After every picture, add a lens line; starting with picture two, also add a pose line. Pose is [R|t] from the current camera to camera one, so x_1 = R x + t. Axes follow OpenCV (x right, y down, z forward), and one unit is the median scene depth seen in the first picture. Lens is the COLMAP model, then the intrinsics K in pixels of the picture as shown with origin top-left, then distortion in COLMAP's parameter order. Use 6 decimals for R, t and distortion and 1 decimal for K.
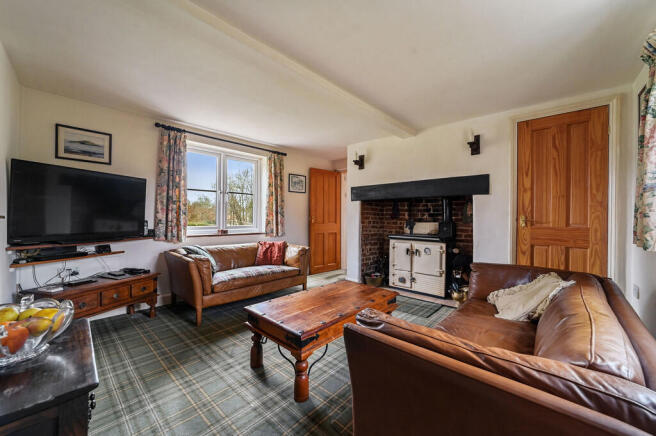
lens RADIAL K [[252.9, 0, 326.5], [0, 252.9, 219.2], [0, 0, 1]] dist [-0.027716, 0.000275]
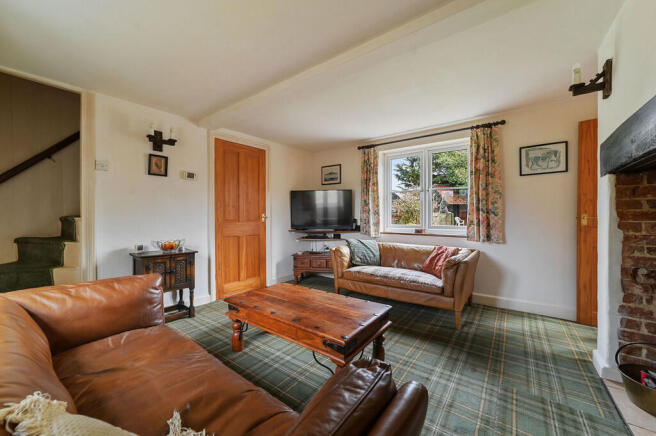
lens RADIAL K [[252.9, 0, 326.5], [0, 252.9, 219.2], [0, 0, 1]] dist [-0.027716, 0.000275]
pose [[0.091285, 0.014115, -0.995725, 0.602890], [0.002902, 0.999892, 0.014440, -0.012116], [0.995821, -0.004207, 0.091235, 0.621548]]
